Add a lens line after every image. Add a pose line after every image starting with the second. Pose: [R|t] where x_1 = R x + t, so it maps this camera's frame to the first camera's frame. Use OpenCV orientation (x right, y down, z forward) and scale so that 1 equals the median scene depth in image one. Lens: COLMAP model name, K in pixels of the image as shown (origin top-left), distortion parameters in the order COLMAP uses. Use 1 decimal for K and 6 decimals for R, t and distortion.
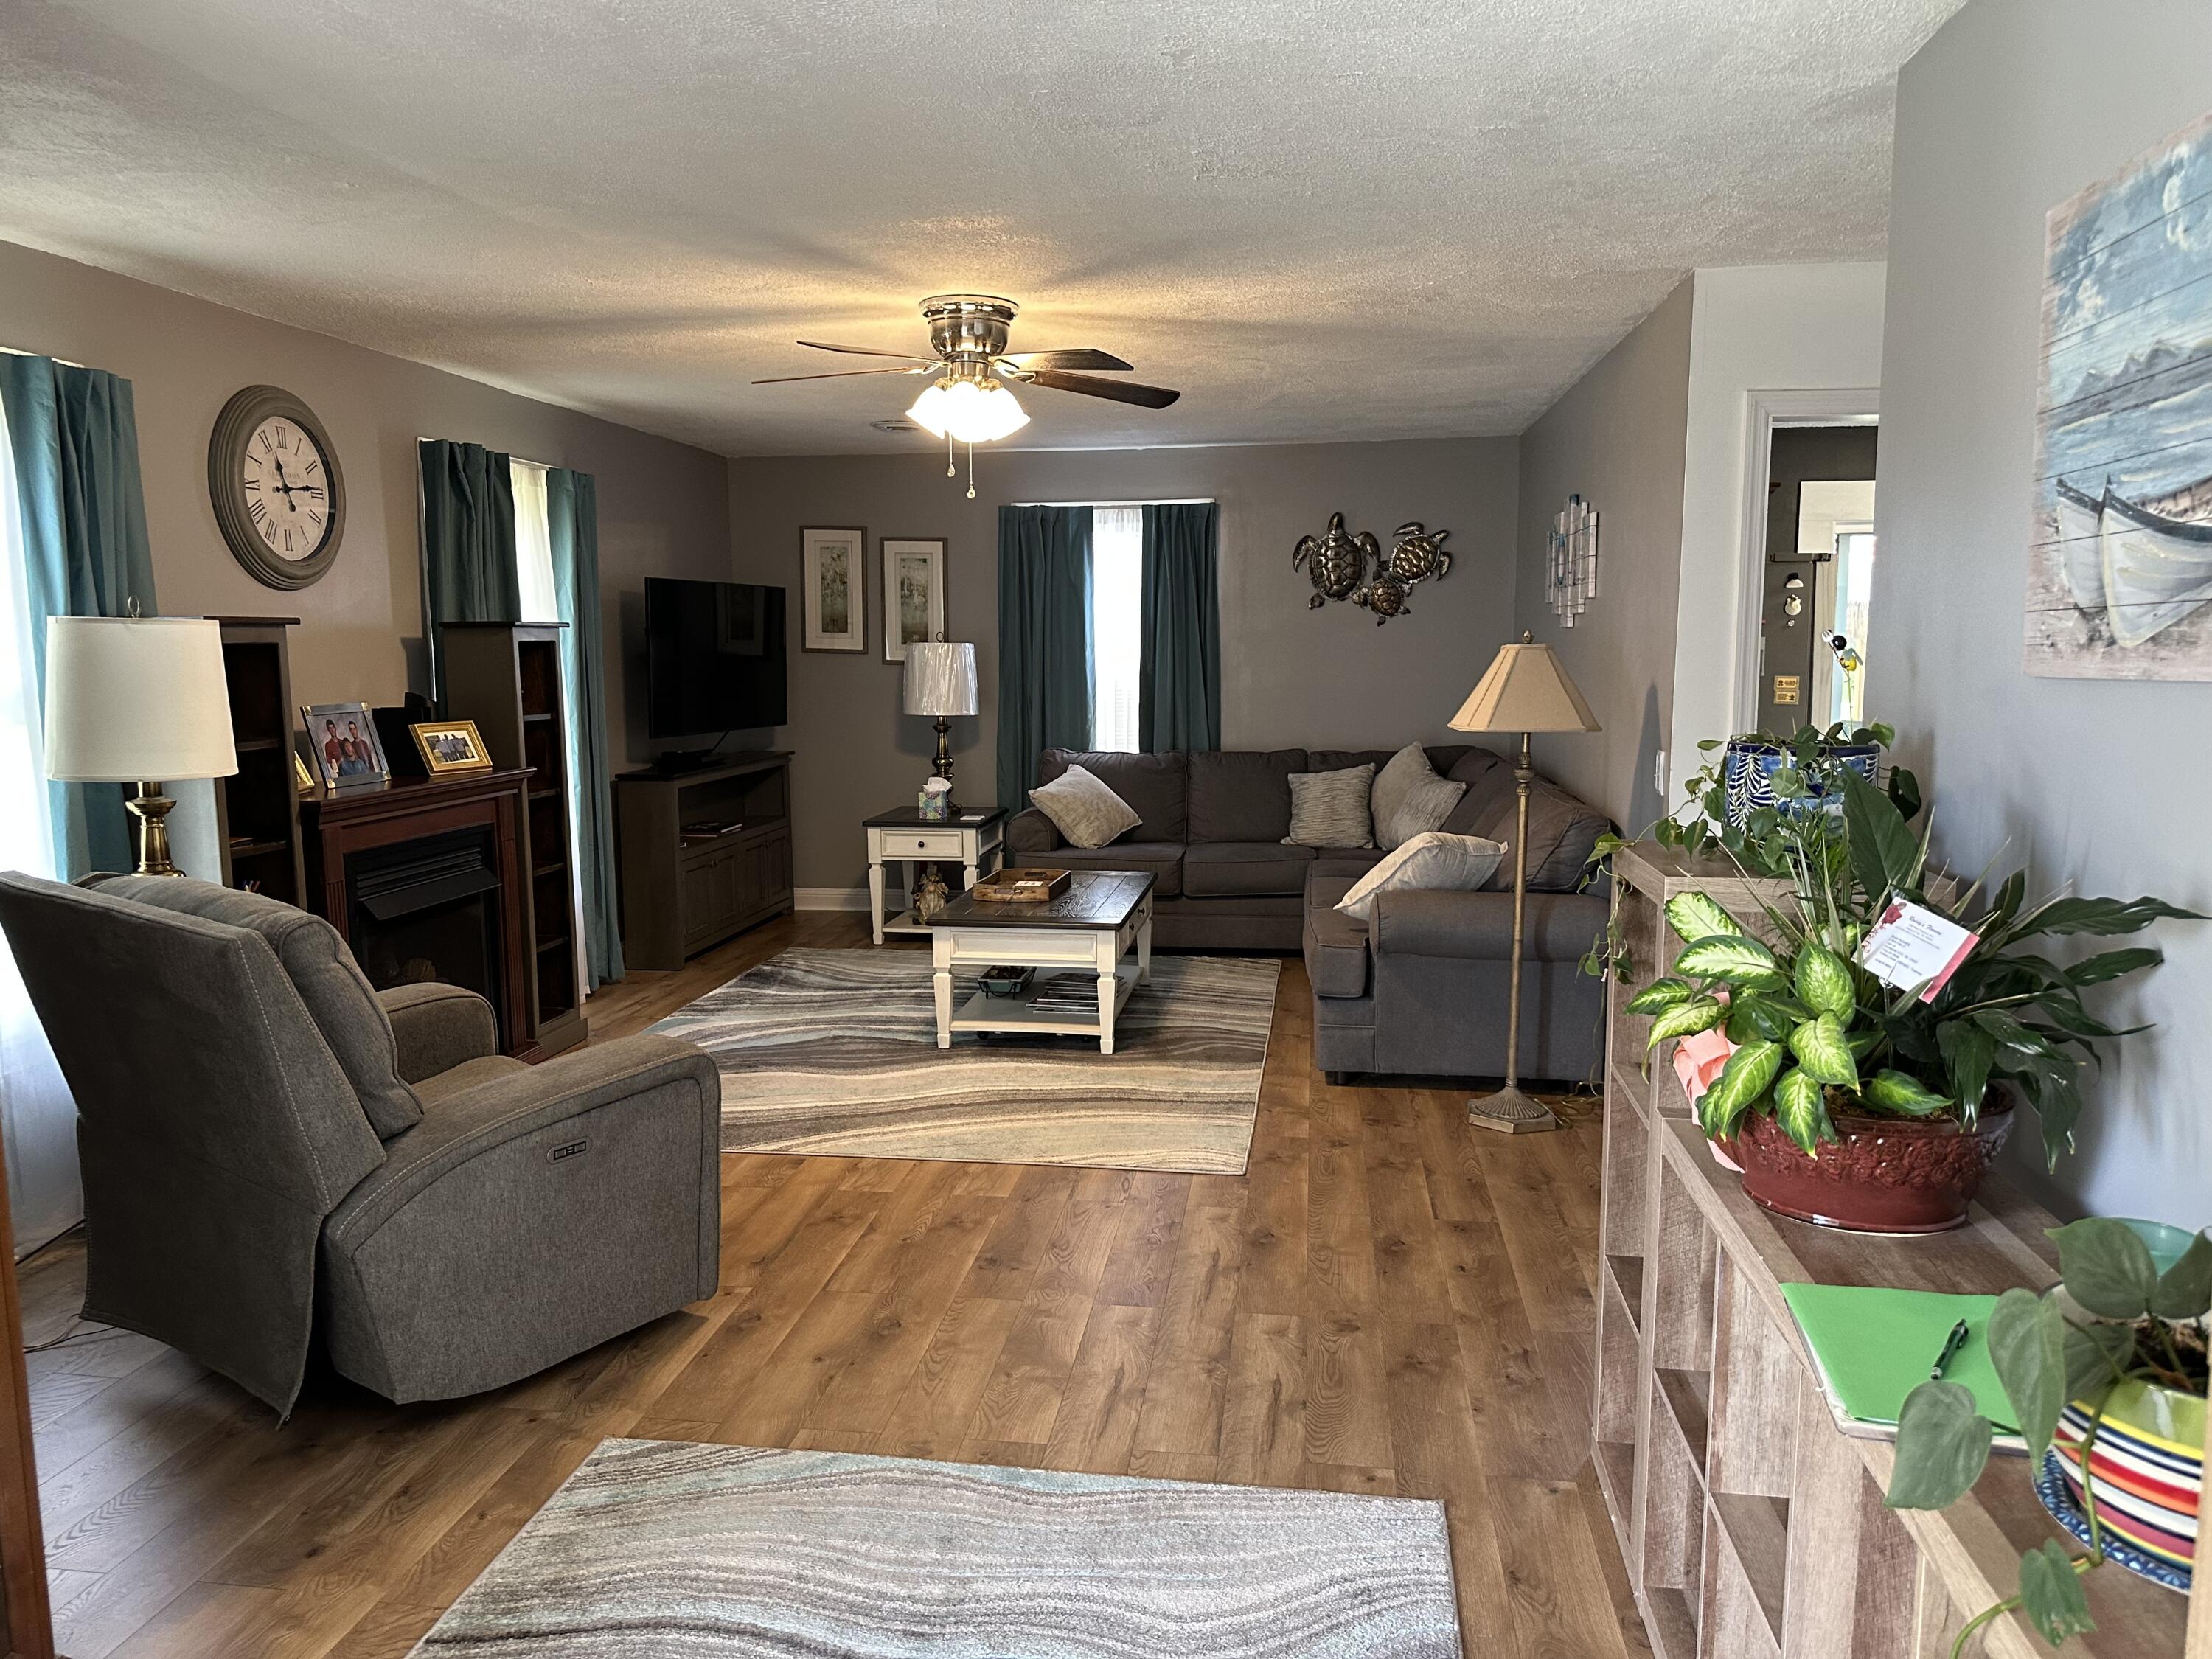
lens RADIAL K [[1562.5, 0, 1104.2], [0, 1562.5, 839.3], [0, 0, 1]] dist [0.201312, -0.367139]
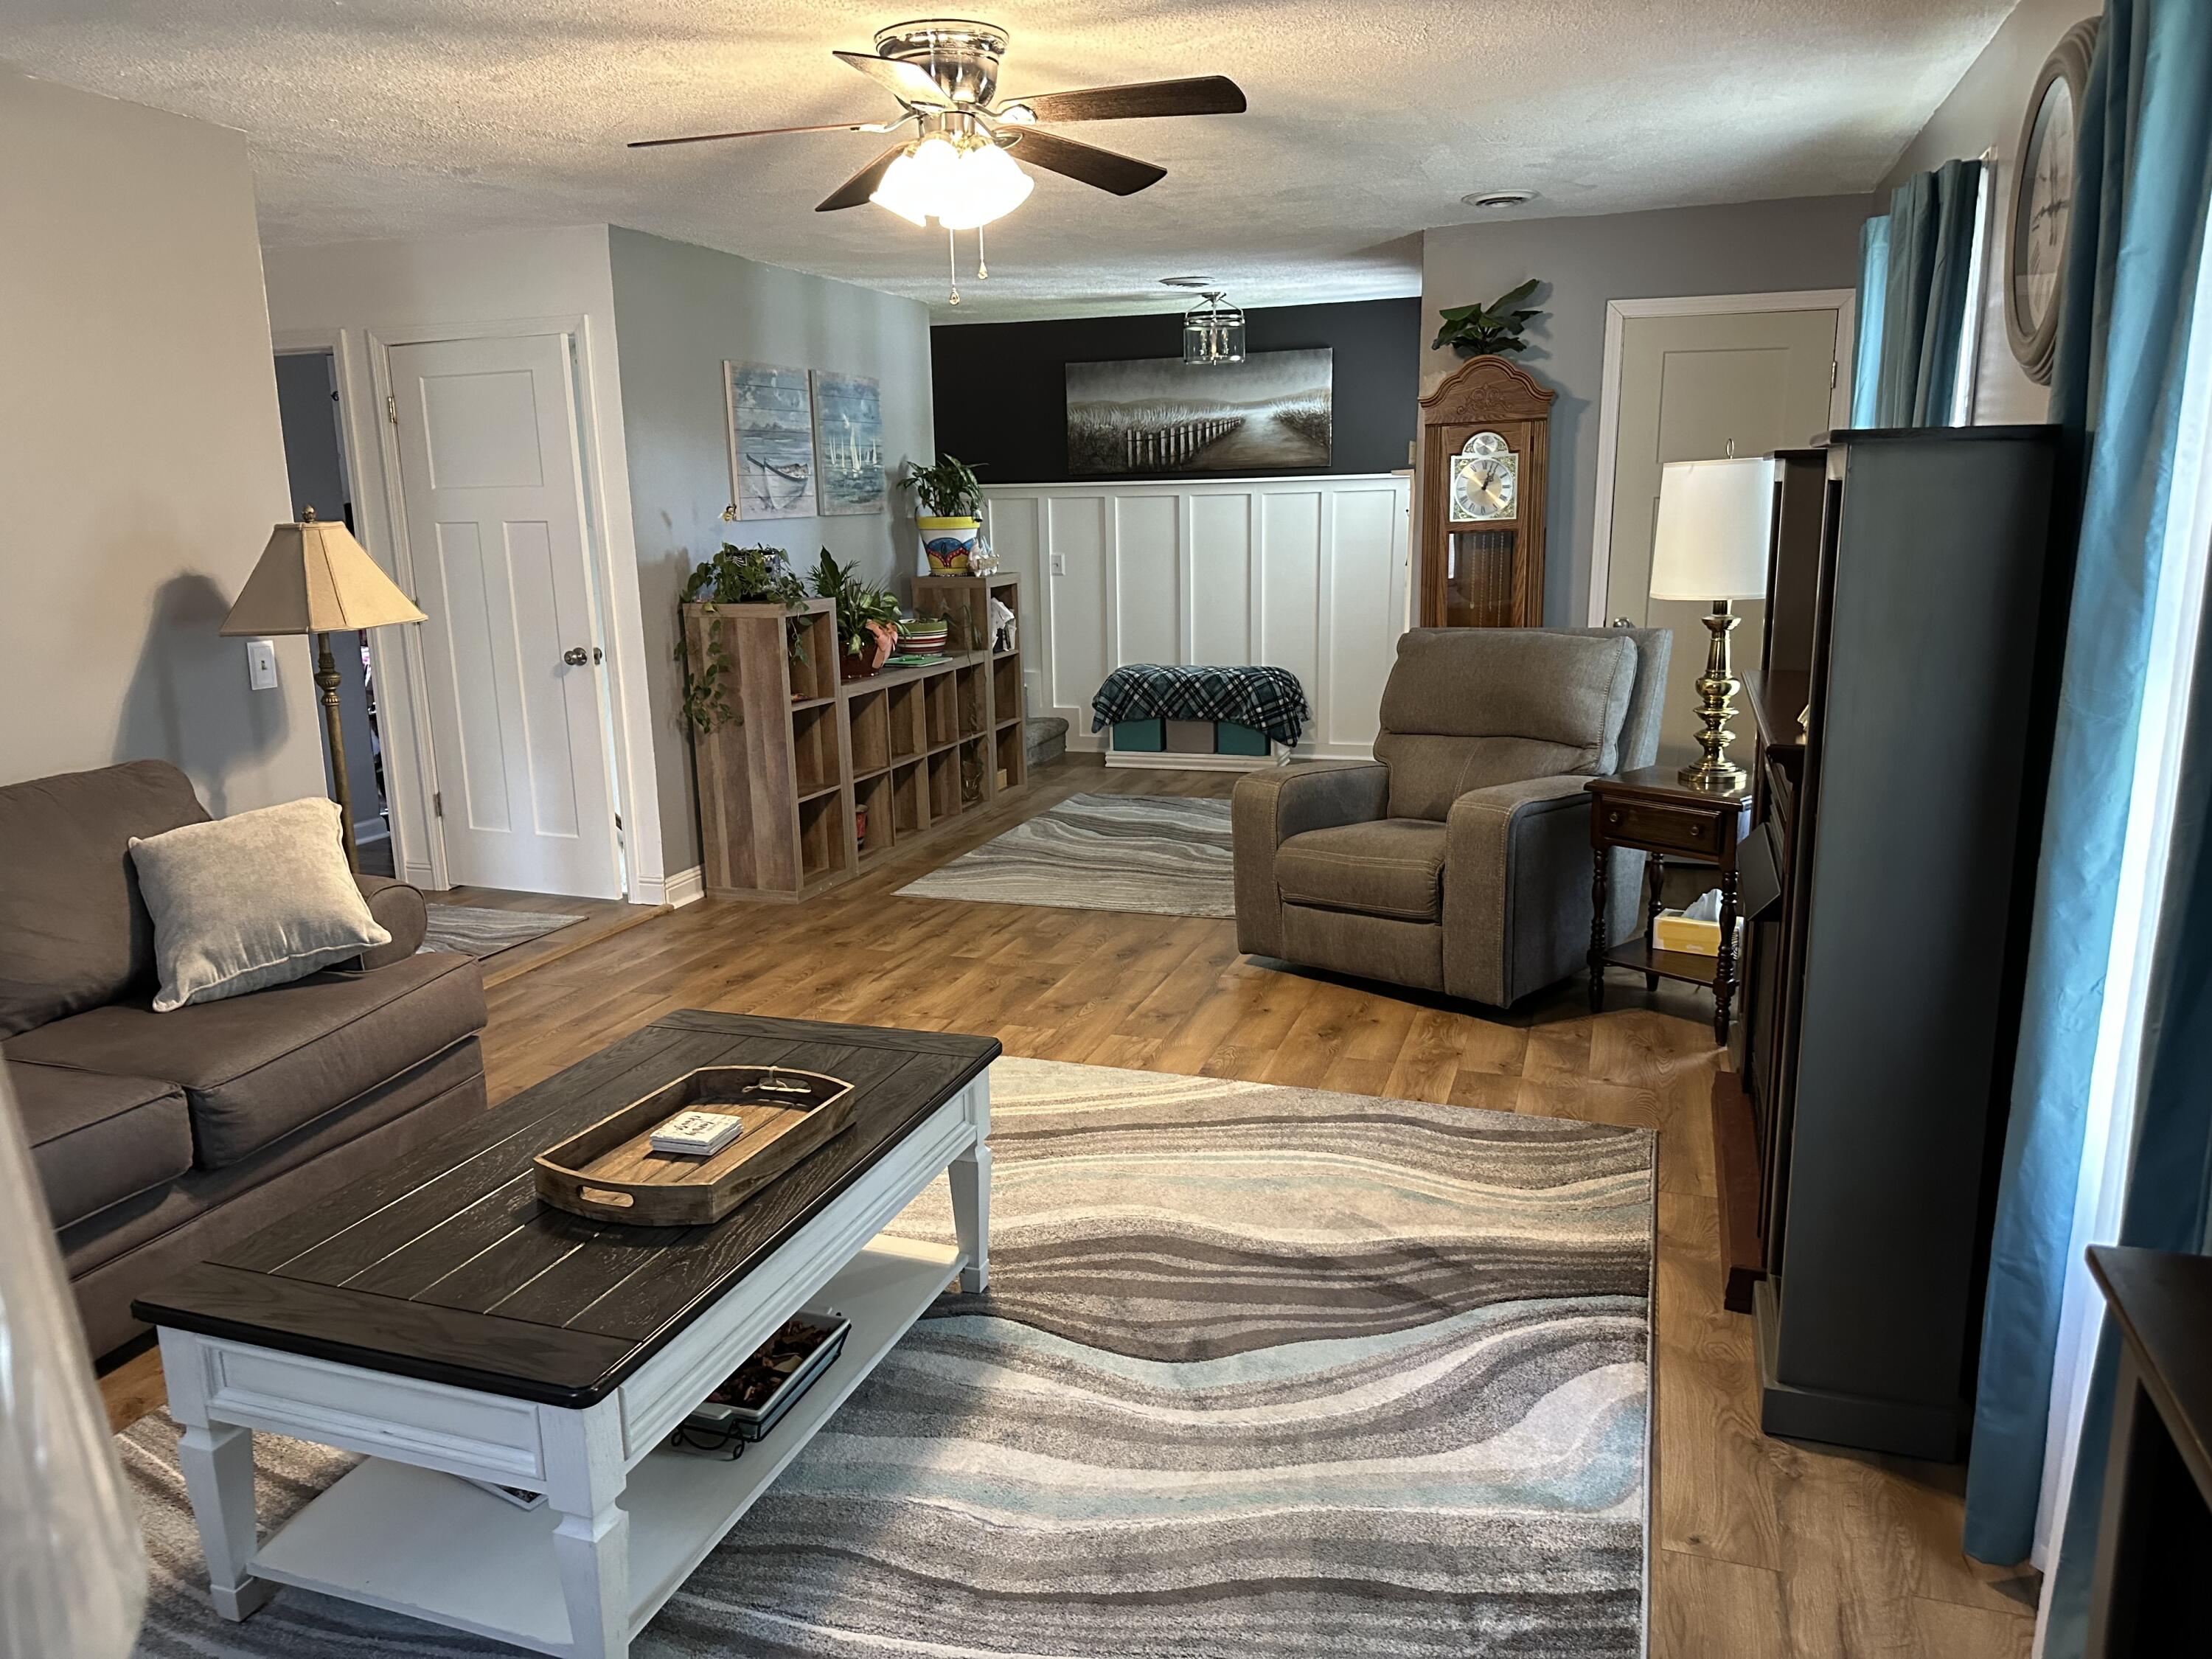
lens RADIAL K [[1553.5, 0, 1098.1], [0, 1553.5, 838.5], [0, 0, 1]] dist [0.089934, -0.155656]
pose [[-0.981471, -0.014774, 0.191038, -0.294445], [0.050110, 0.942533, 0.330334, -0.220736], [-0.184940, 0.333786, -0.924329, 1.753623]]
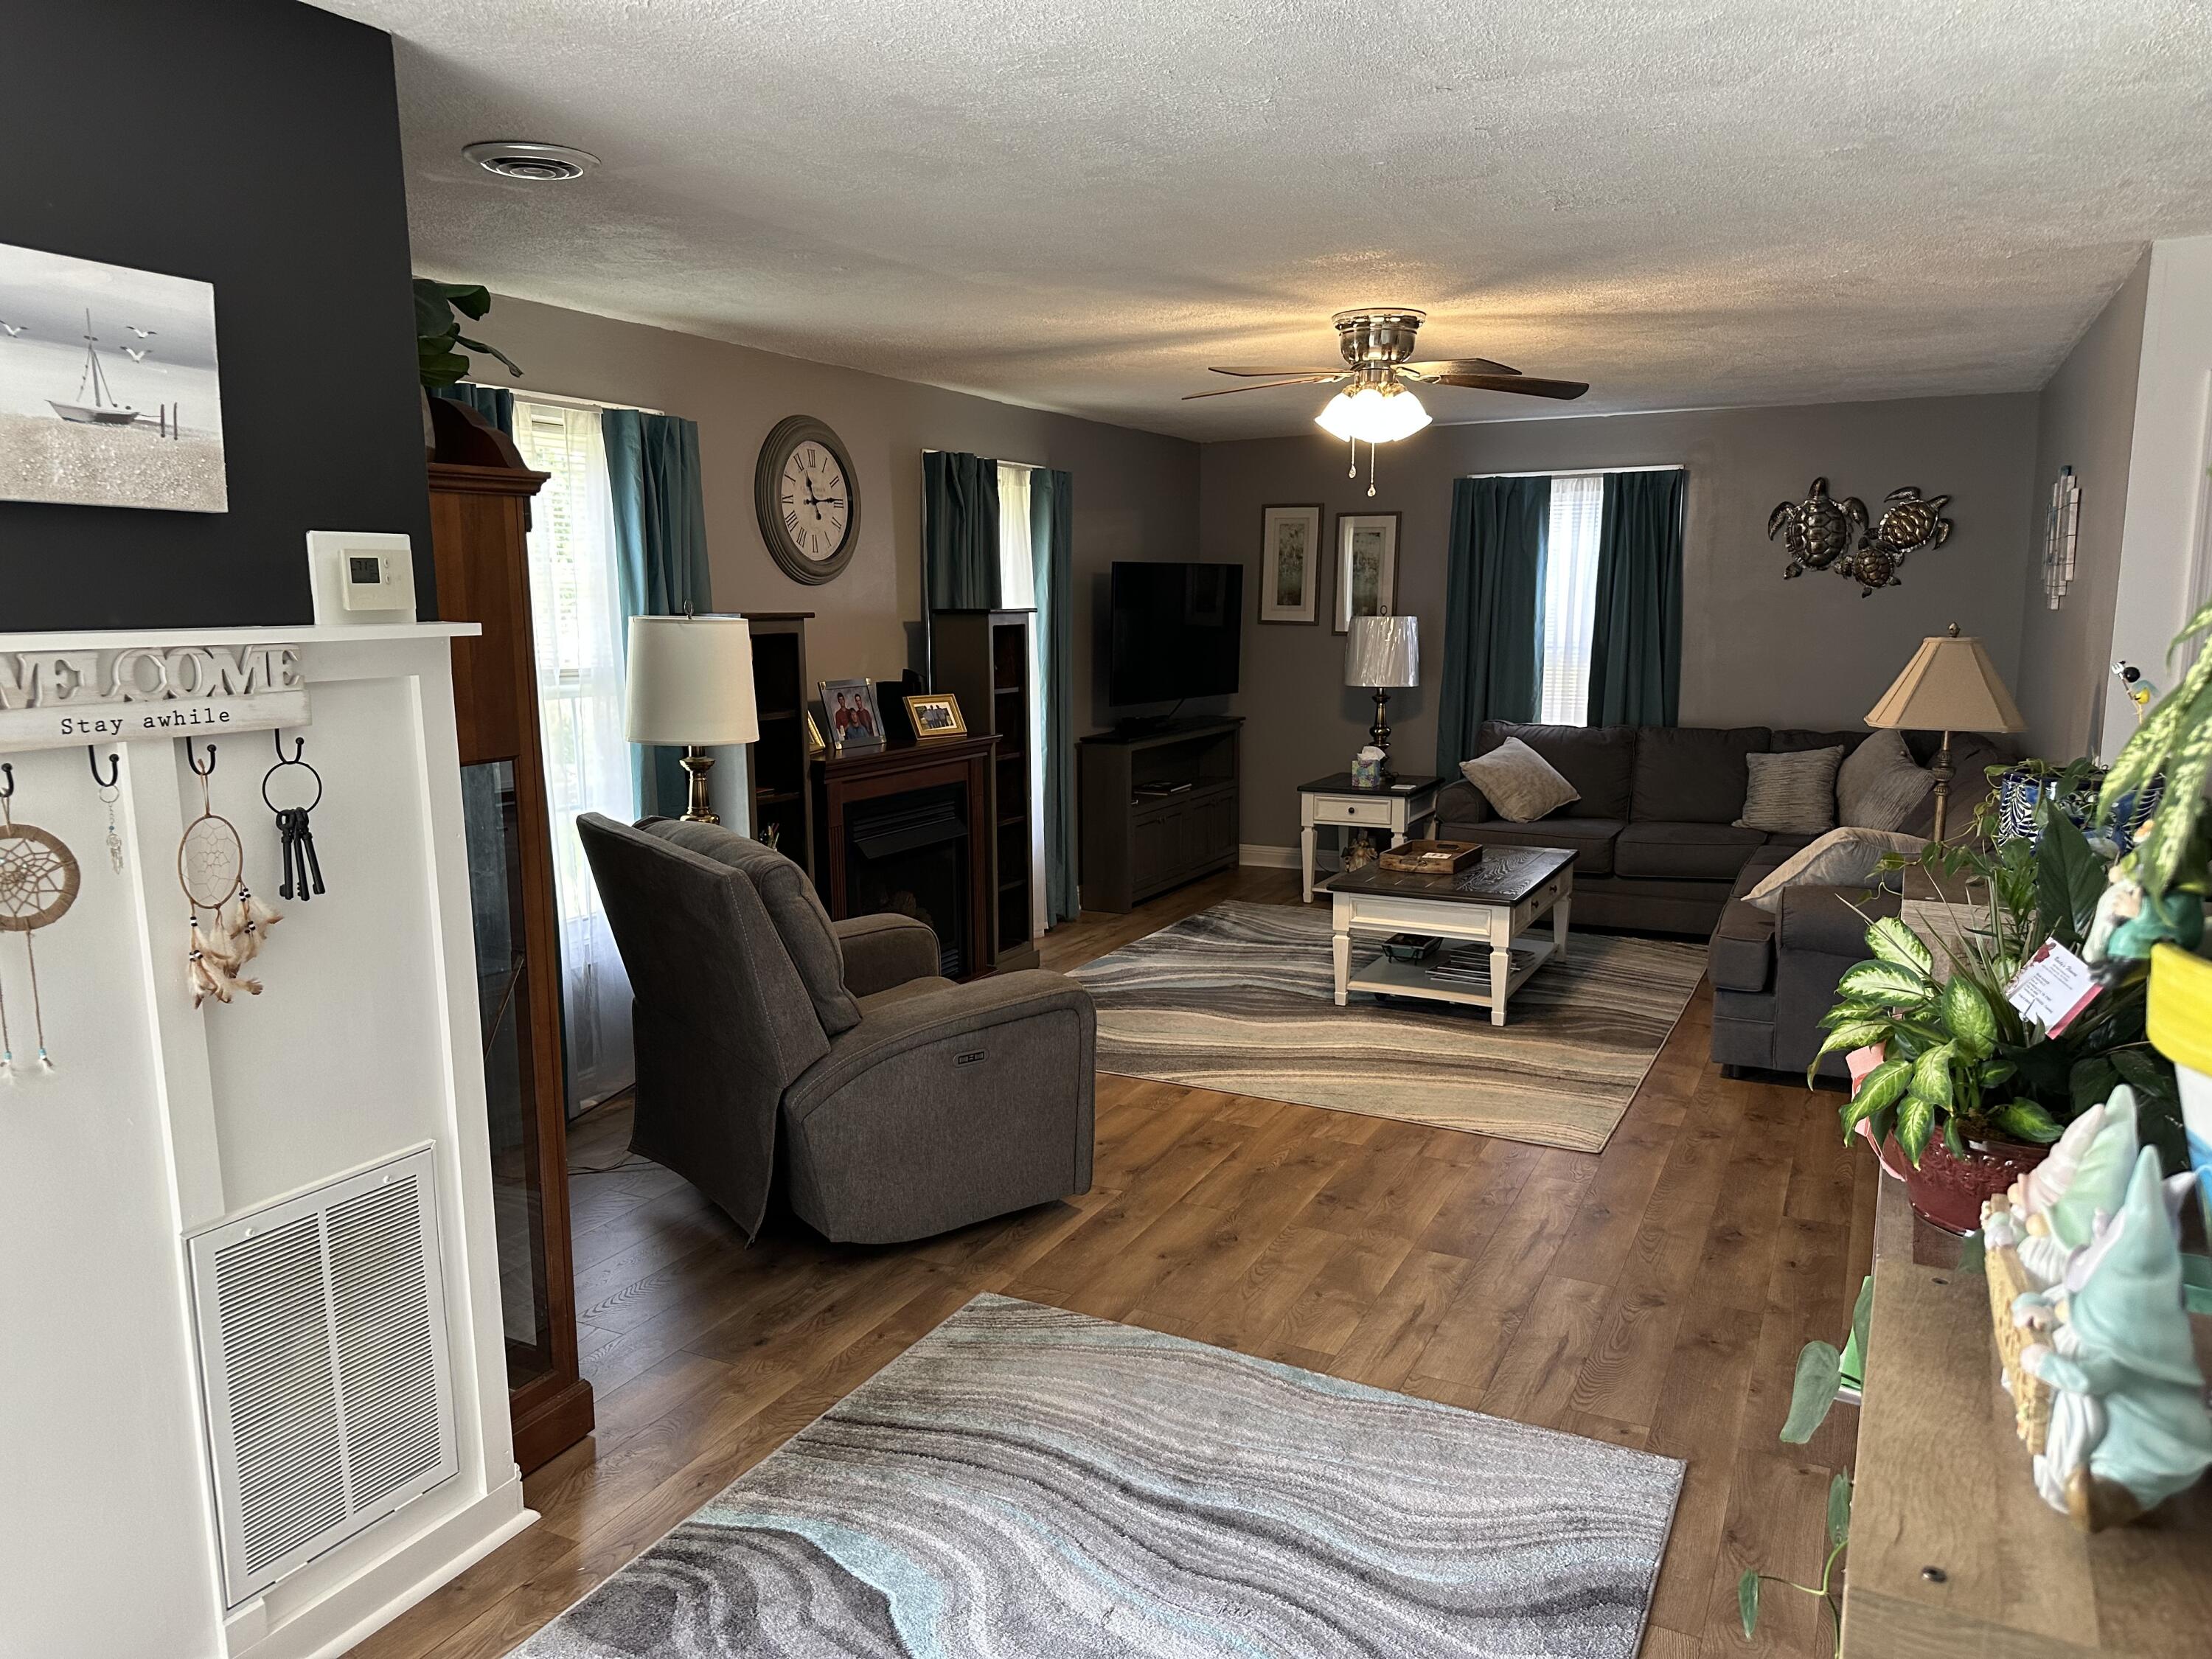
lens RADIAL K [[1562.5, 0, 1104.2], [0, 1562.5, 839.3], [0, 0, 1]] dist [0.201312, -0.367139]
pose [[0.948075, 0.051645, -0.313826, 0.093133], [-0.041781, 0.998401, 0.038082, -0.017264], [0.315291, -0.022992, 0.948717, -0.081016]]
